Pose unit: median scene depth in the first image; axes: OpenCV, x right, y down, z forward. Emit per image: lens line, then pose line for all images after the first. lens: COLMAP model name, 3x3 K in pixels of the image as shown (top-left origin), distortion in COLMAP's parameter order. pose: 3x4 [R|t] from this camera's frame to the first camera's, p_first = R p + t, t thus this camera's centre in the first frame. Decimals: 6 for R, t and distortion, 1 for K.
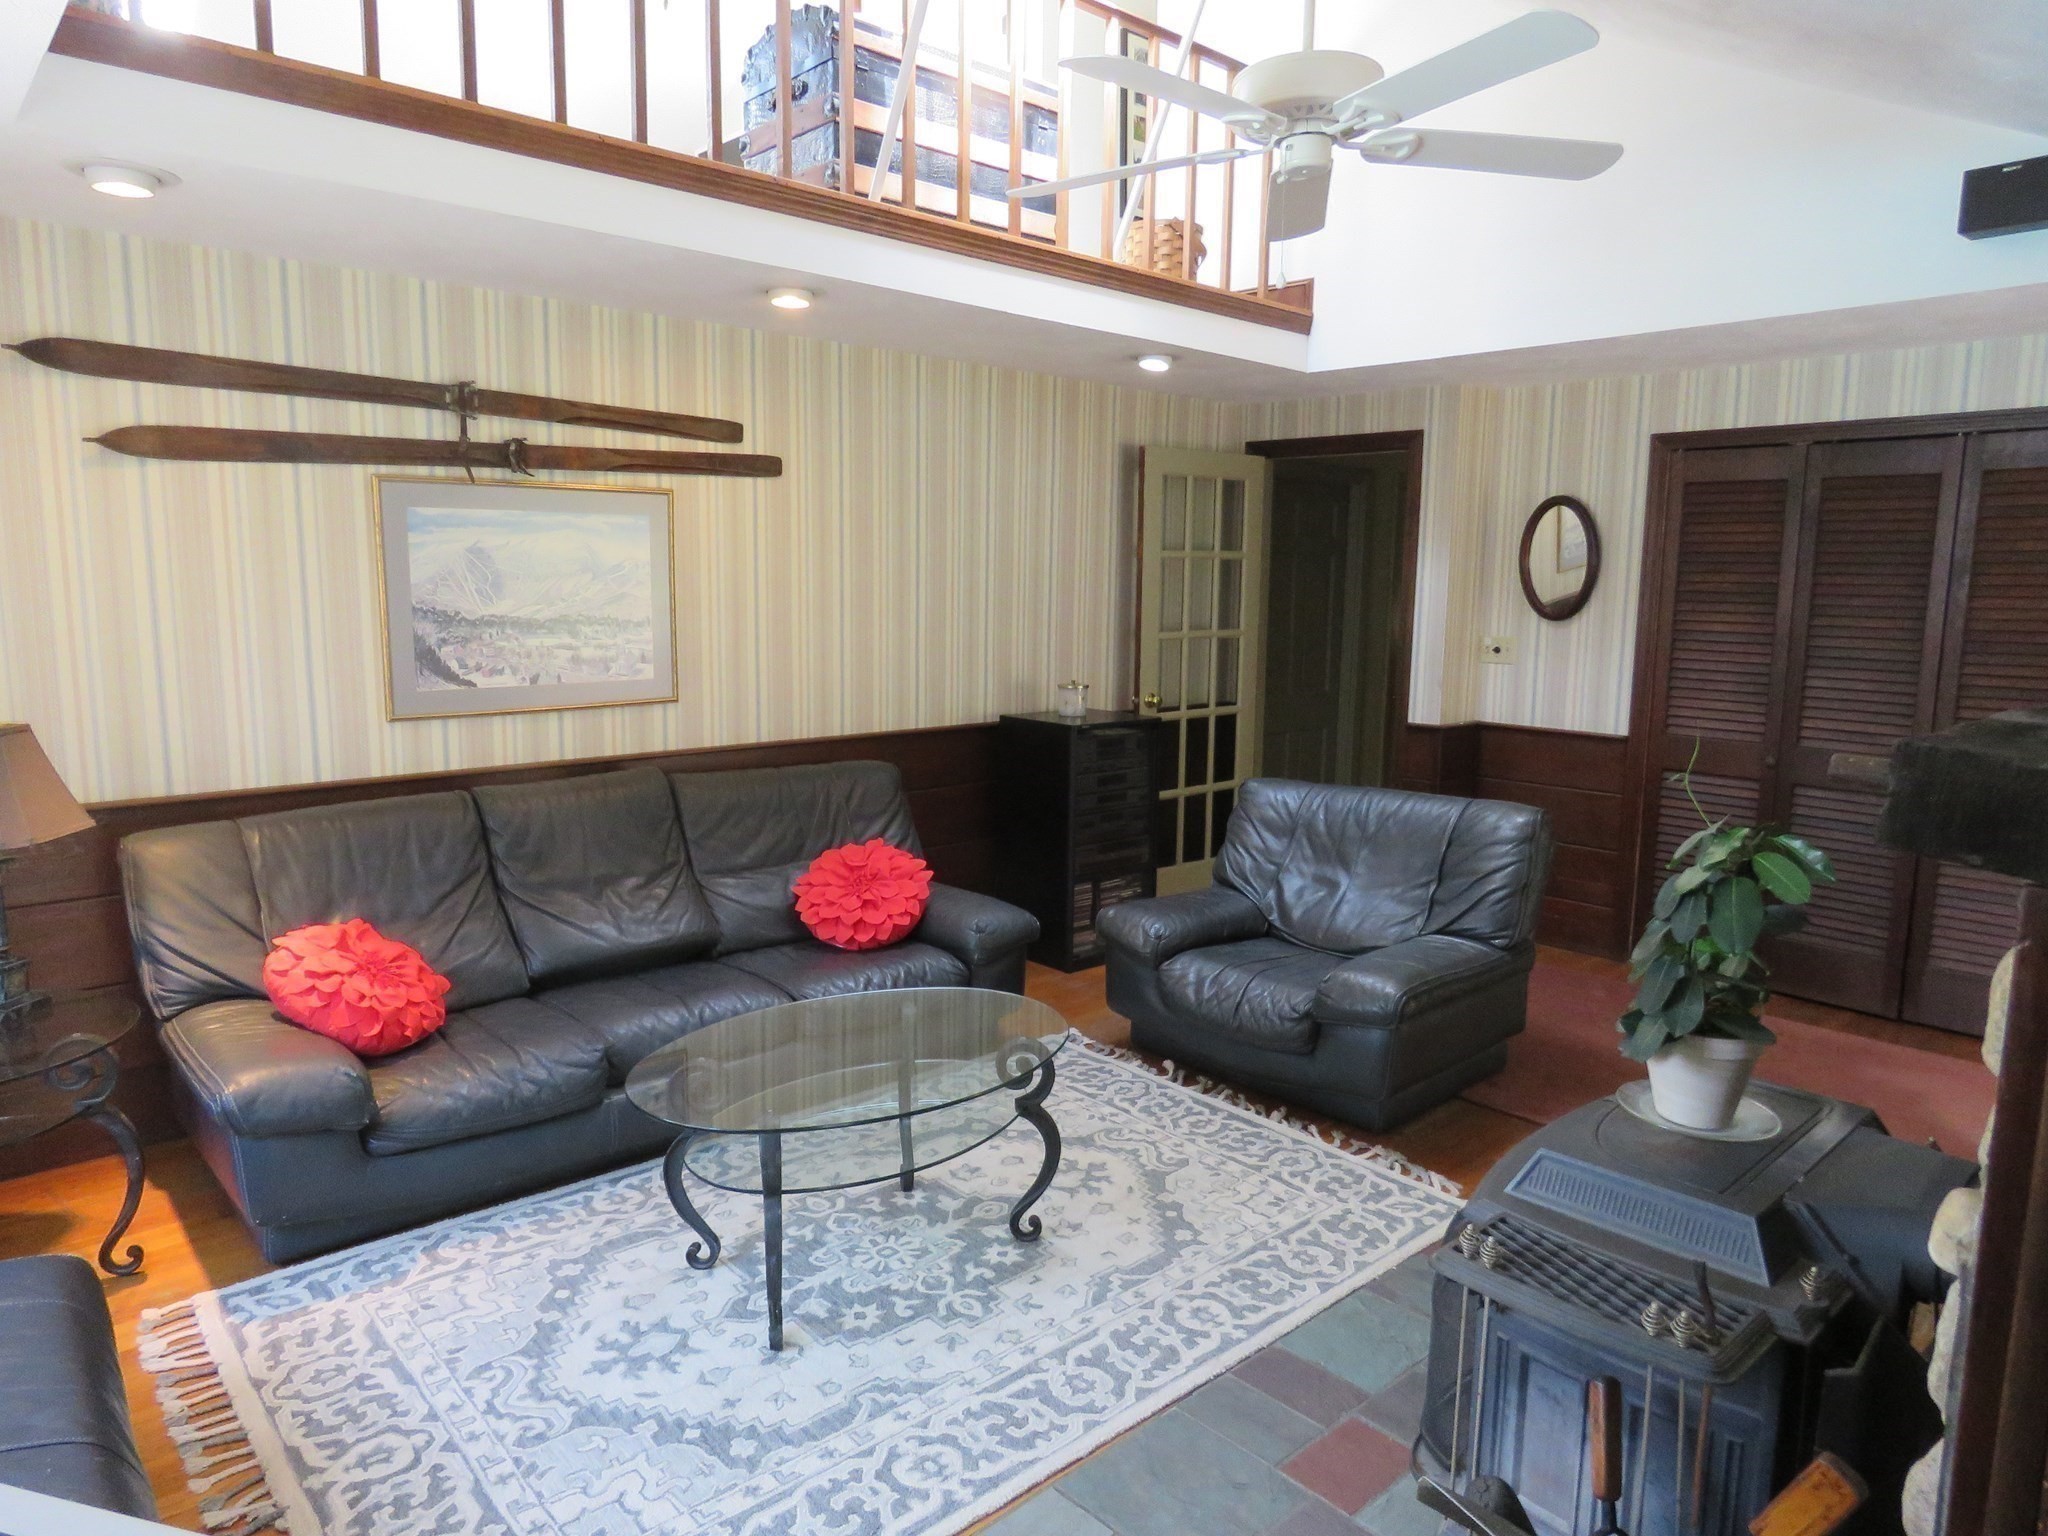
lens RADIAL K [[1301.9, 0, 1012.1], [0, 1301.9, 770.8], [0, 0, 1]] dist [-0.009528, 0.002192]
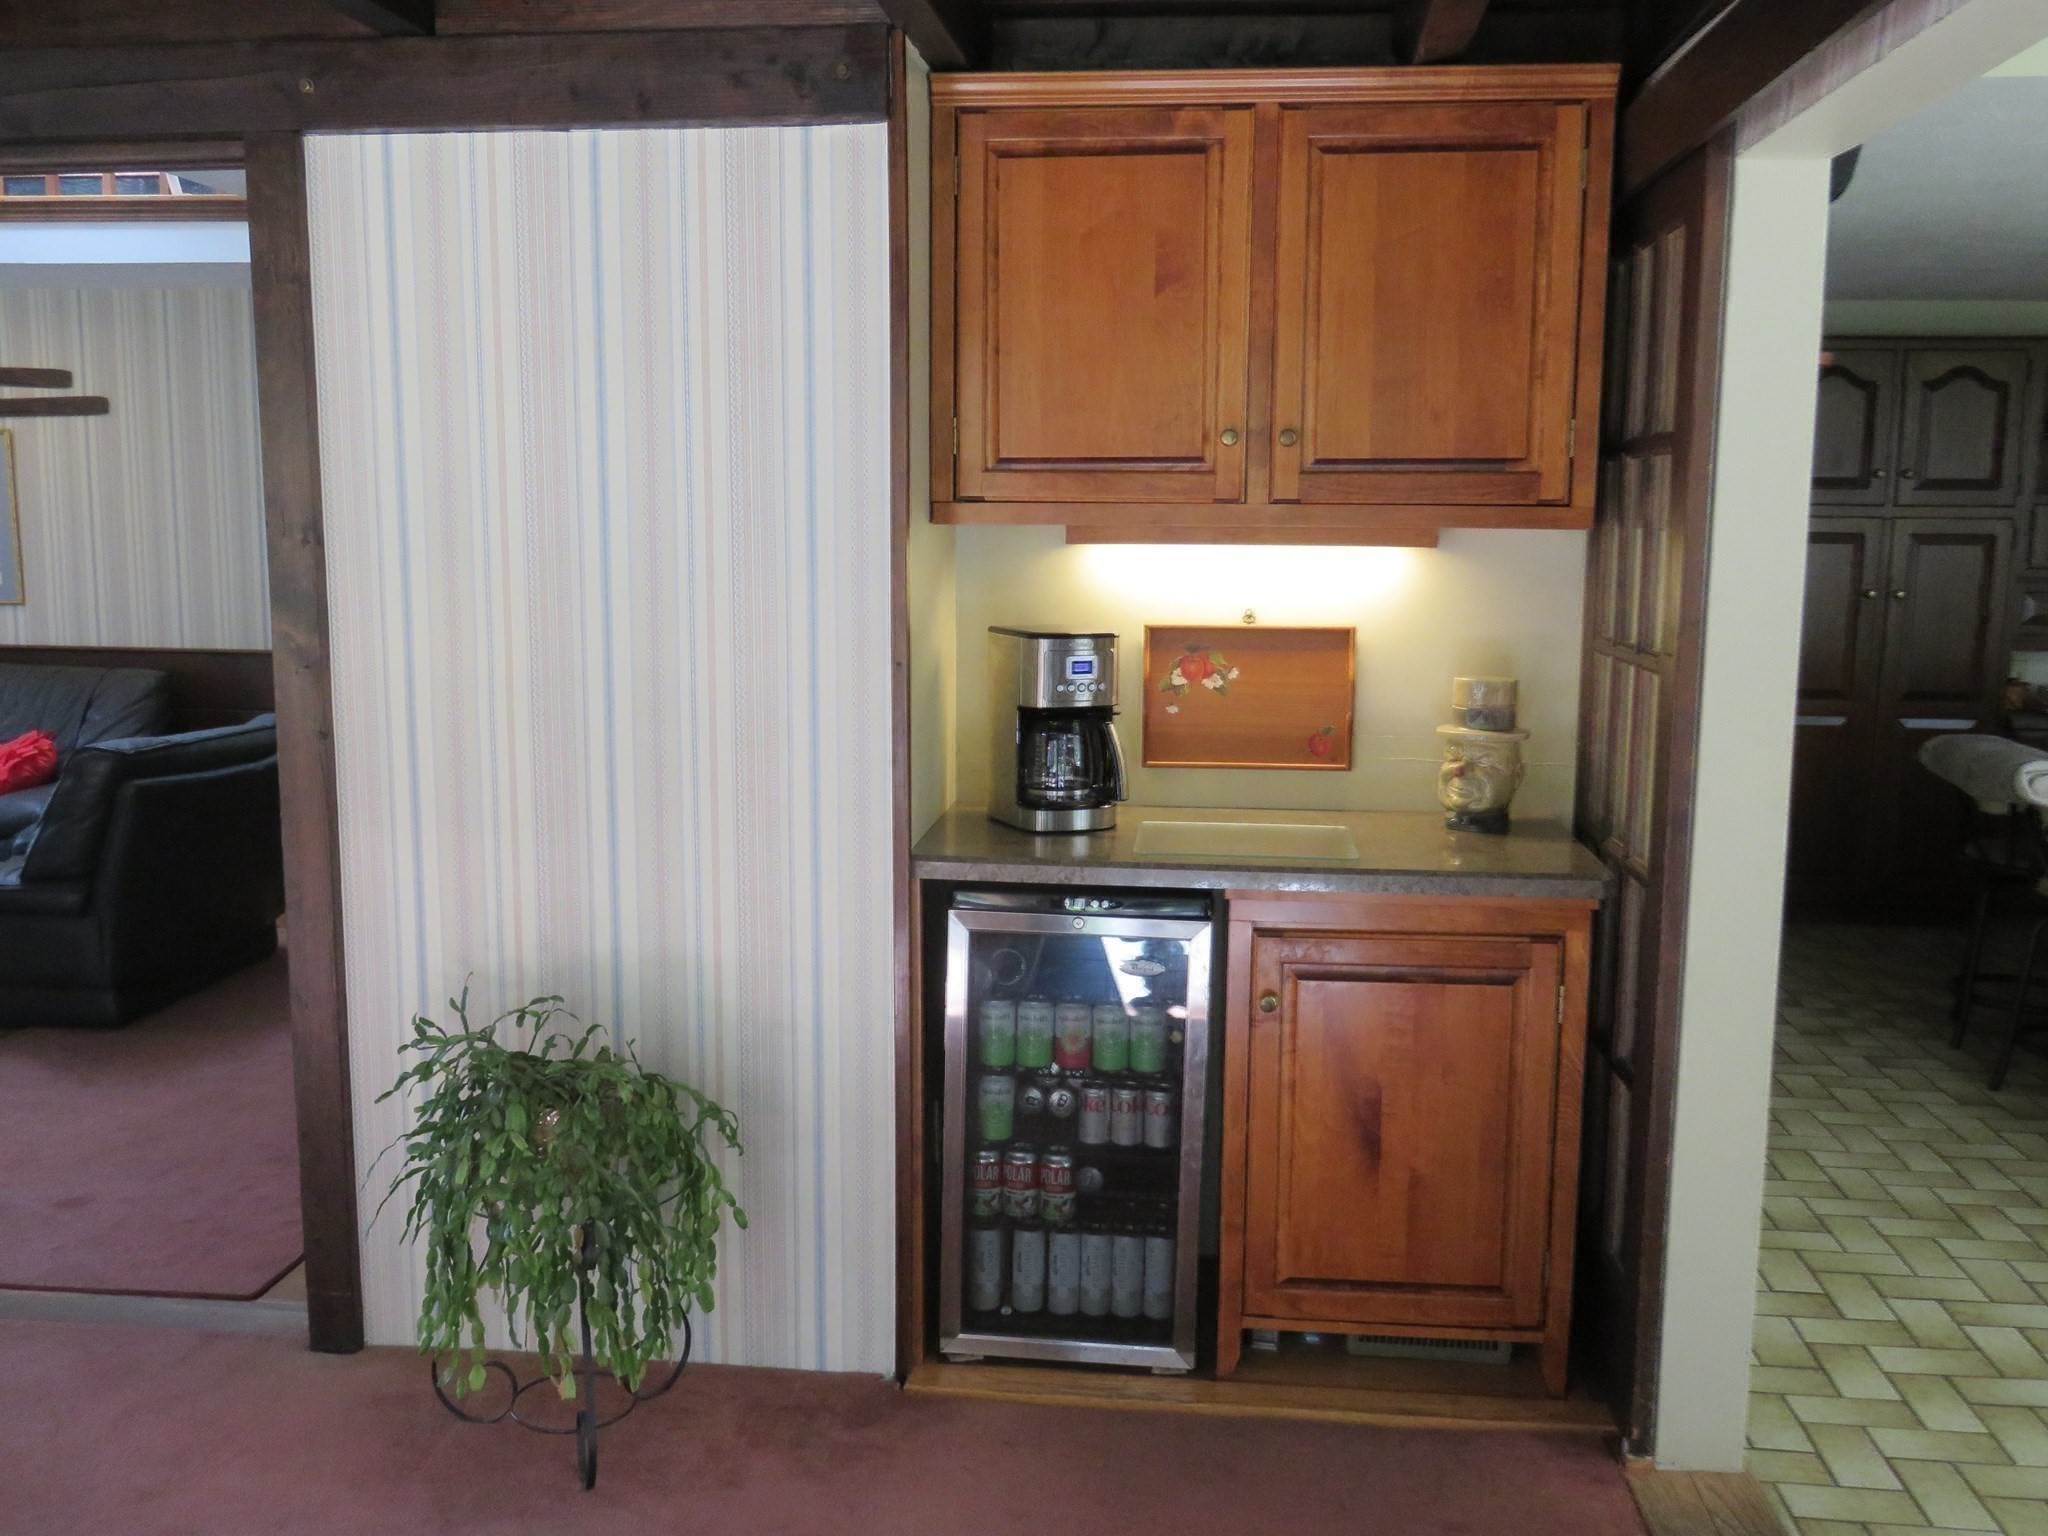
lens RADIAL K [[1813.7, 0, 1025.8], [0, 1813.7, 783.7], [0, 0, 1]] dist [-0.006172, -0.010862]
pose [[0.670097, 0.107409, -0.734461, 1.821747], [-0.115751, 0.992491, 0.039536, -0.070646], [0.733193, 0.058522, 0.677498, 0.625530]]
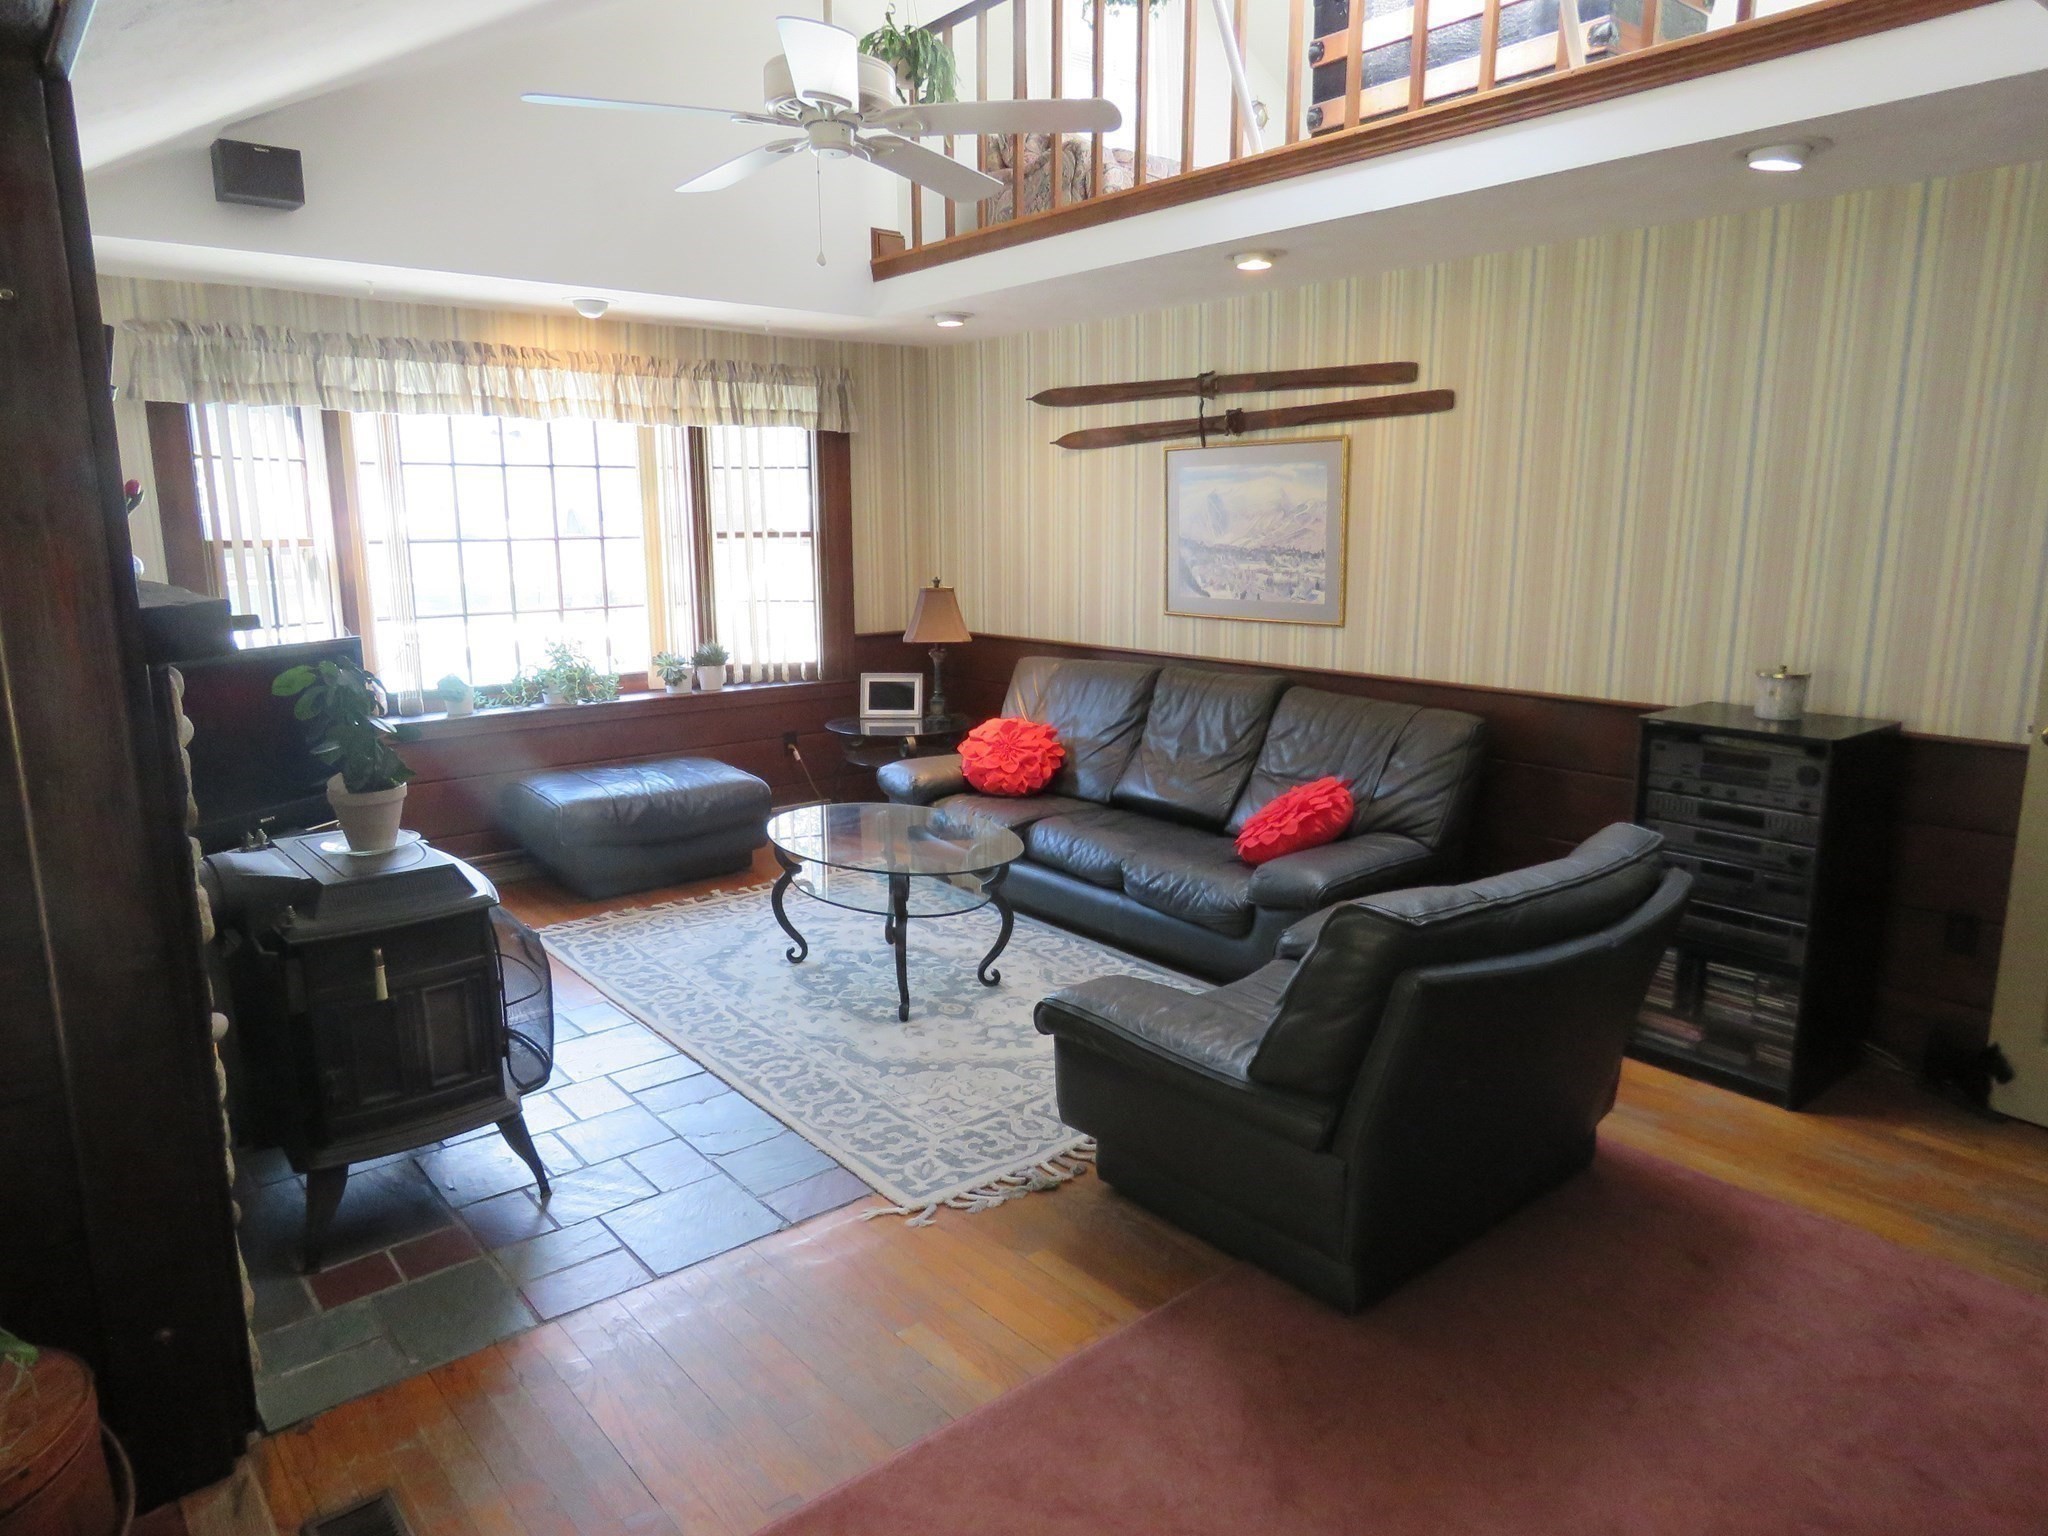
lens RADIAL K [[1301.9, 0, 1032.3], [0, 1301.9, 769.1], [0, 0, 1]] dist [-0.009528, 0.002192]
pose [[-0.036230, 0.178784, -0.983221, 0.980307], [-0.146178, 0.972336, 0.182191, -0.111772], [0.988595, 0.150326, -0.009093, 0.862530]]
